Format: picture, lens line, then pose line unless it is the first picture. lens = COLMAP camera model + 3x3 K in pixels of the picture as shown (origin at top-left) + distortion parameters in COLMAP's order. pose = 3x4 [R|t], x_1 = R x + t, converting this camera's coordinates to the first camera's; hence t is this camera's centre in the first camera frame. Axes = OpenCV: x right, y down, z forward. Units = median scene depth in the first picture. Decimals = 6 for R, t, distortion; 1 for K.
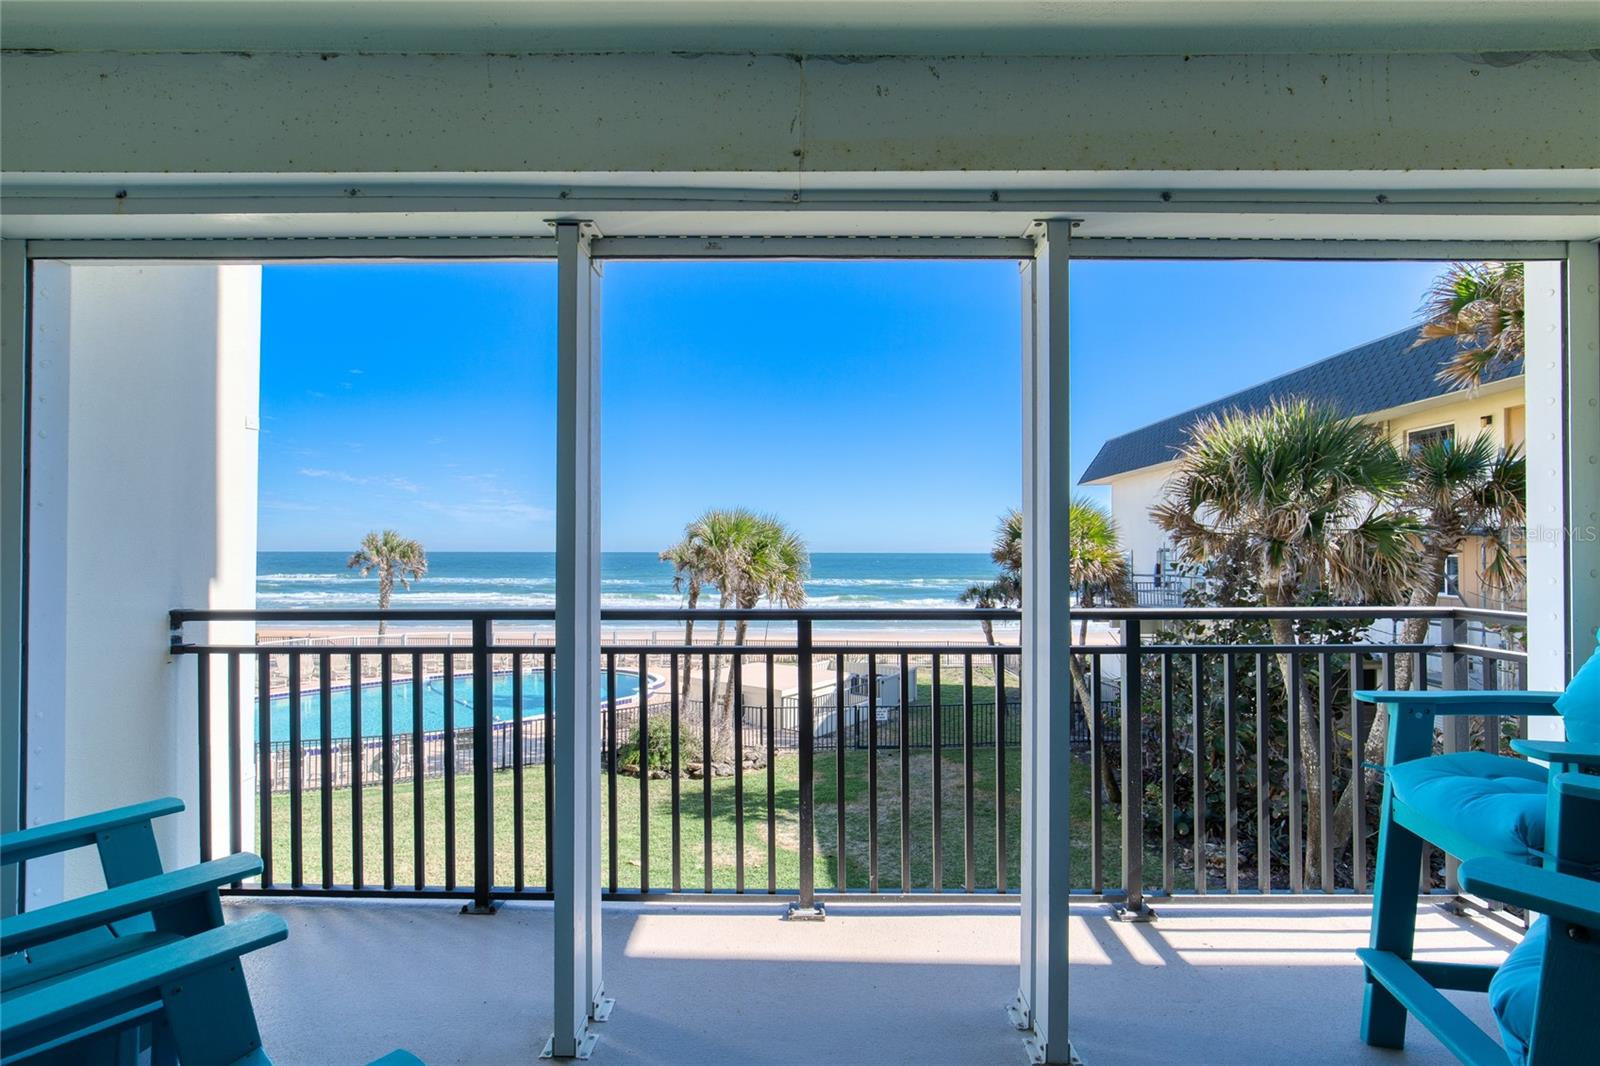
lens RADIAL K [[731.2, 0, 828.9], [0, 731.2, 541.8], [0, 0, 1]] dist [-0.020613, 0.006572]
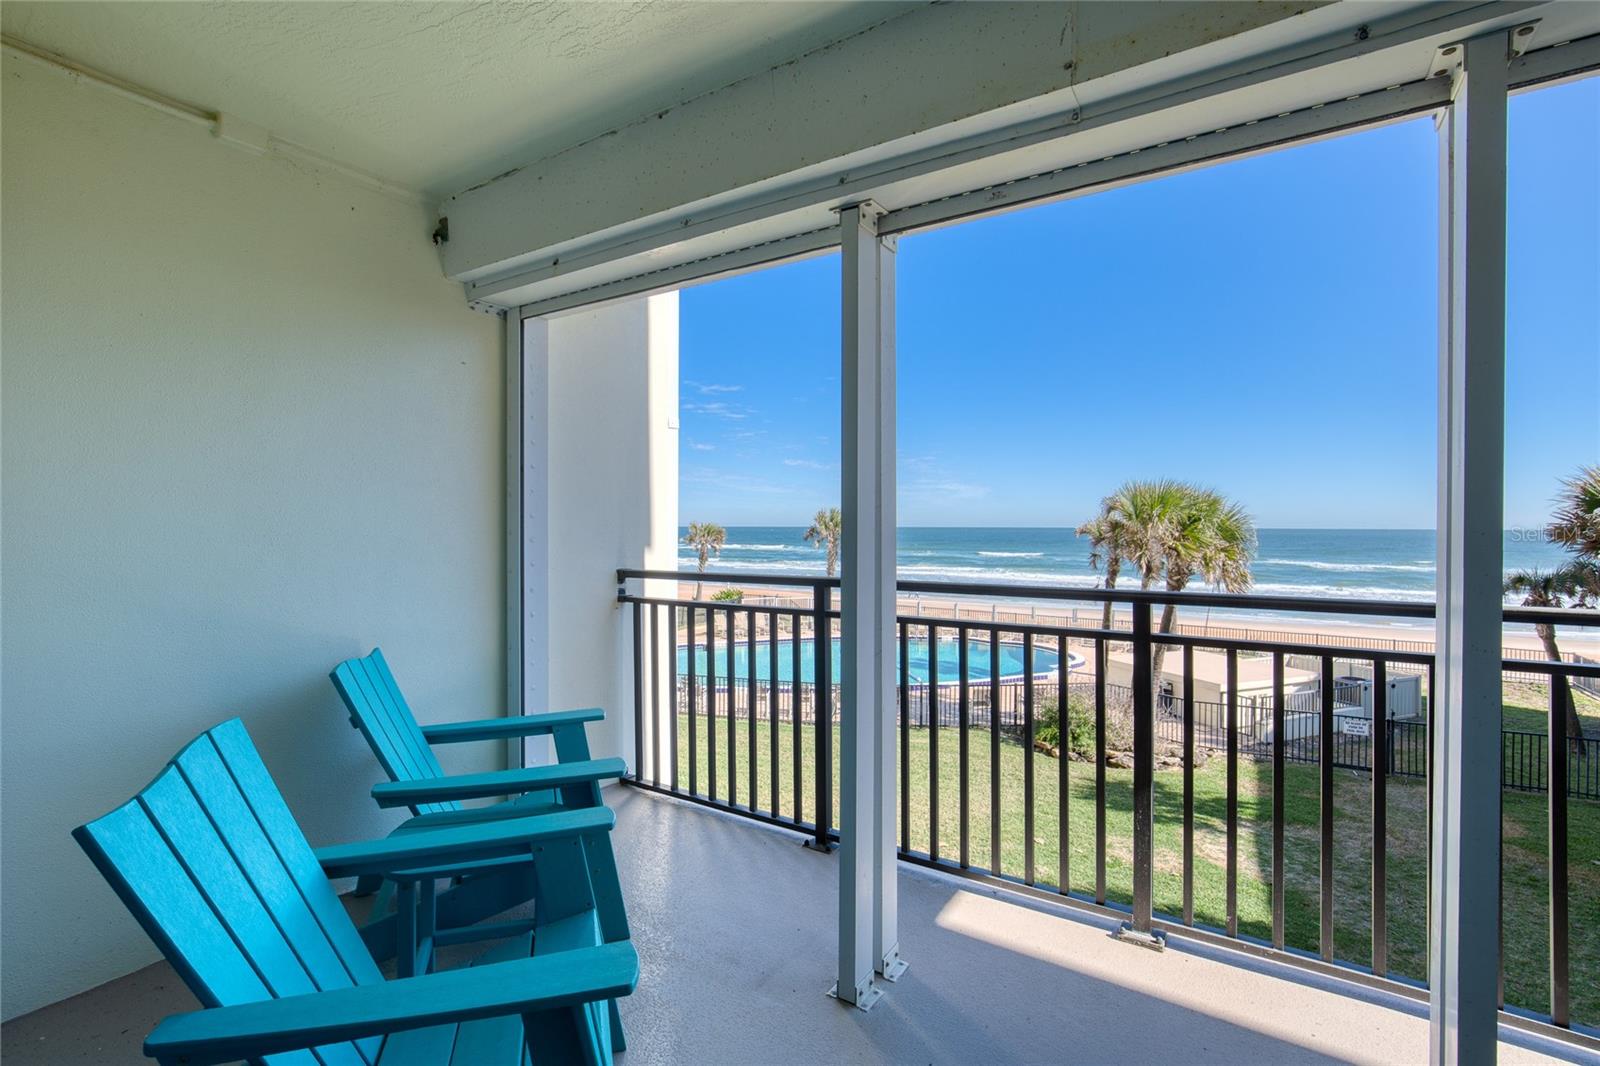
lens RADIAL K [[731.2, 0, 814.8], [0, 731.2, 528.7], [0, 0, 1]] dist [-0.020613, 0.006572]
pose [[0.839870, 0.001666, -0.542786, 0.116689], [0.007140, 0.999875, 0.014117, 0.004170], [0.542741, -0.015732, 0.839753, 0.065855]]
